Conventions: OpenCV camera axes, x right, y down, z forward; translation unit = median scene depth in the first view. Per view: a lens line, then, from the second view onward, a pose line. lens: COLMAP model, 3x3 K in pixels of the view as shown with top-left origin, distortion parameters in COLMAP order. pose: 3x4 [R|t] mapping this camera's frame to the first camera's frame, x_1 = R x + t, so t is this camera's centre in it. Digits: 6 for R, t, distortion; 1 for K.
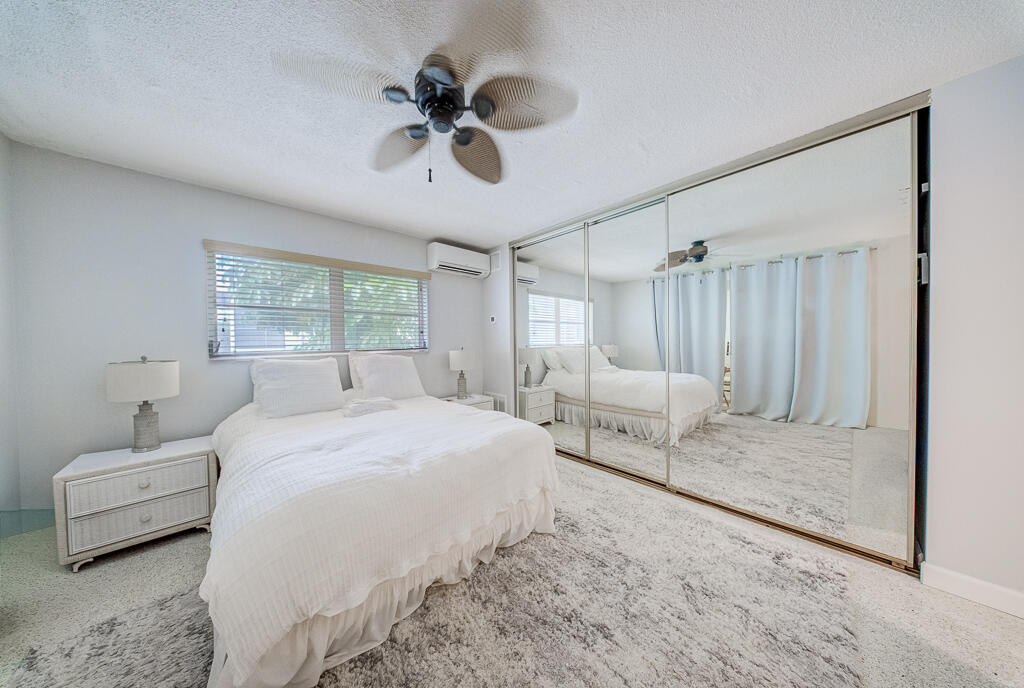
lens RADIAL K [[299.3, 0, 512.7], [0, 299.3, 343.4], [0, 0, 1]] dist [-0.002701, -0.000193]
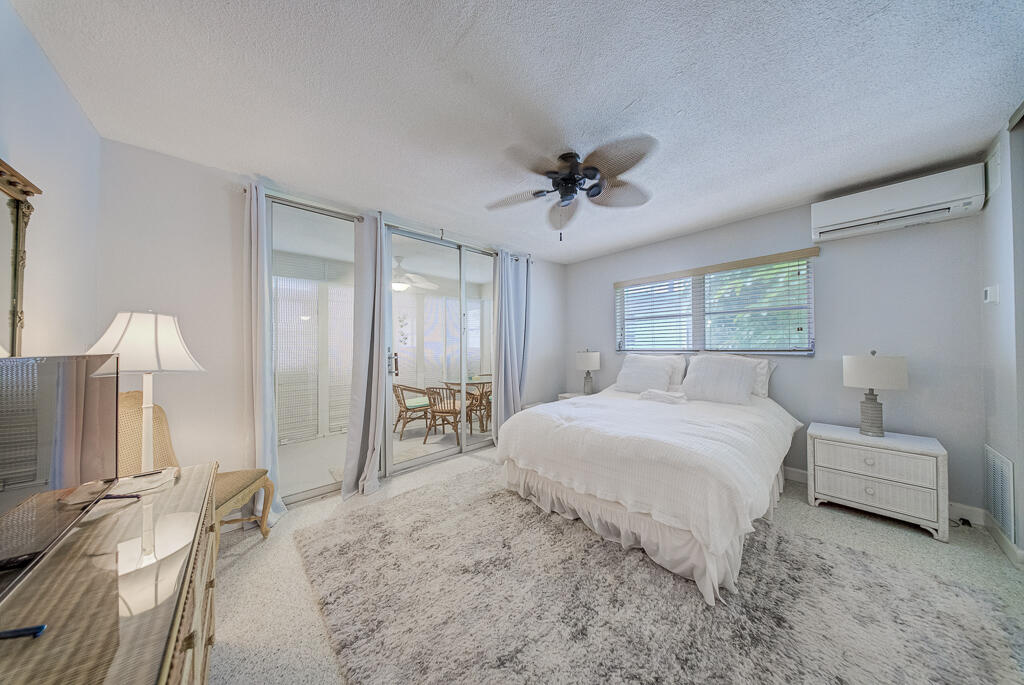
lens RADIAL K [[299.3, 0, 512.0], [0, 299.3, 343.3], [0, 0, 1]] dist [-0.002701, -0.000193]
pose [[-0.021108, 0.009649, -0.999731, 0.960260], [-0.002426, 0.999950, 0.009702, -0.014622], [0.999774, 0.002630, -0.021084, 0.587163]]
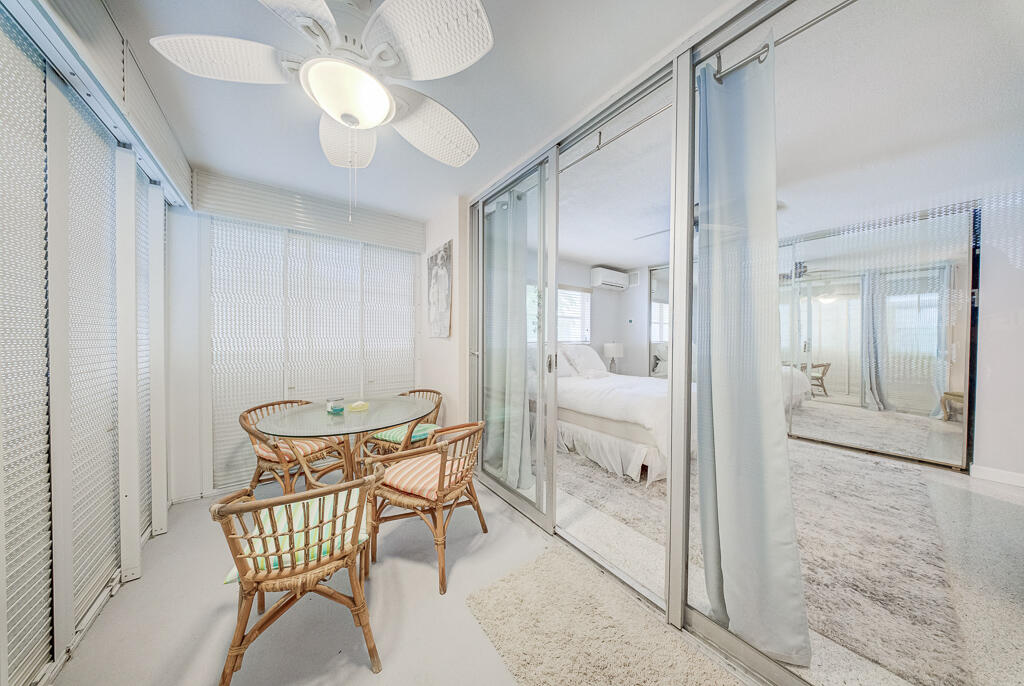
lens RADIAL K [[299.3, 0, 510.8], [0, 299.3, 340.8], [0, 0, 1]] dist [-0.002701, -0.000193]
pose [[0.993346, 0.017247, -0.113869, -1.050393], [-0.017341, 0.999850, 0.000165, 0.043045], [0.113855, 0.001810, 0.993496, -0.973904]]
